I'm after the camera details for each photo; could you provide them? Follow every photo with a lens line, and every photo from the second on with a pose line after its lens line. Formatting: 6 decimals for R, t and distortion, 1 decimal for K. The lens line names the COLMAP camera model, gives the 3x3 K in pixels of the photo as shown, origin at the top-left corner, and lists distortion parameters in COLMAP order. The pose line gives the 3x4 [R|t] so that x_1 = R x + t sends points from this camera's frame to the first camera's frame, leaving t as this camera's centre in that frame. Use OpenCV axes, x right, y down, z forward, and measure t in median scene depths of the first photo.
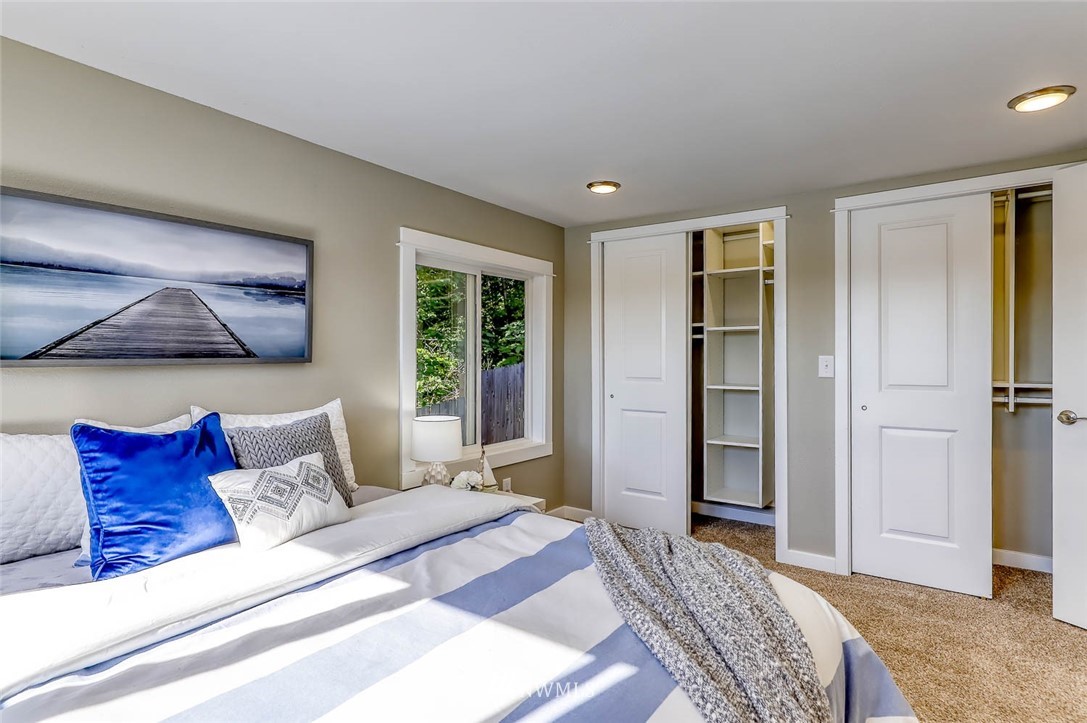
lens RADIAL K [[568.7, 0, 543.5], [0, 568.7, 361.5], [0, 0, 1]] dist [-0.000197, -0.000061]
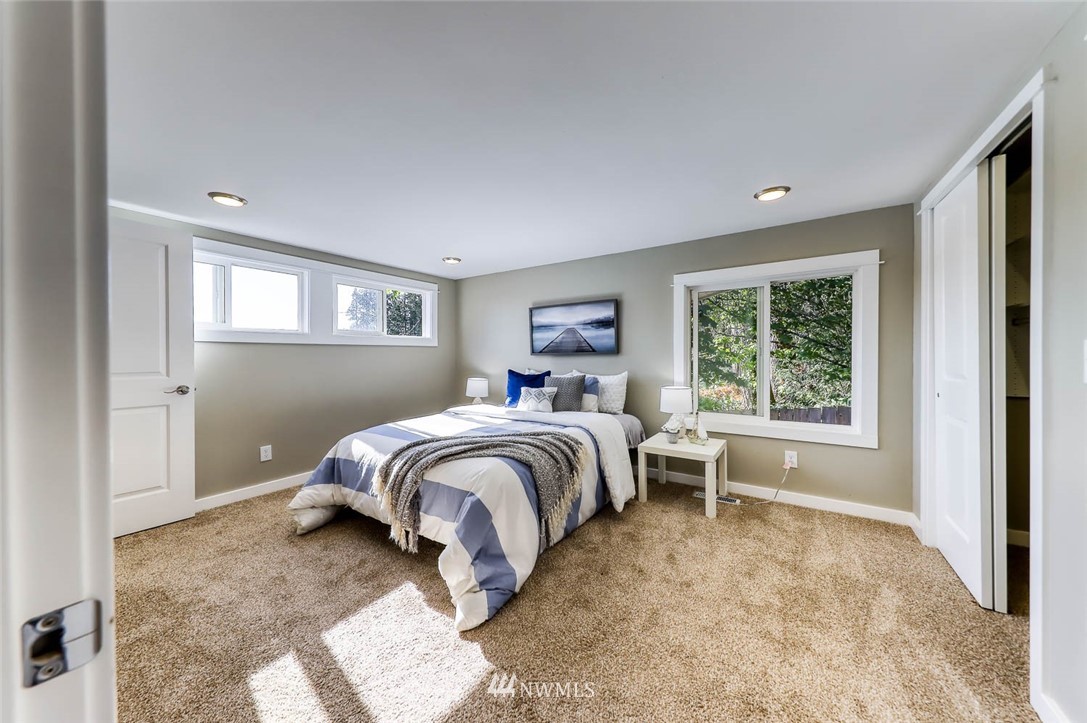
lens RADIAL K [[361.4, 0, 543.5], [0, 361.4, 361.5], [0, 0, 1]] dist [0.000094, 0.000003]
pose [[0.030697, 0.010498, -0.999474, 1.072364], [-0.003904, 0.999938, 0.010383, 0.019298], [0.999521, 0.003583, 0.030736, 0.736823]]
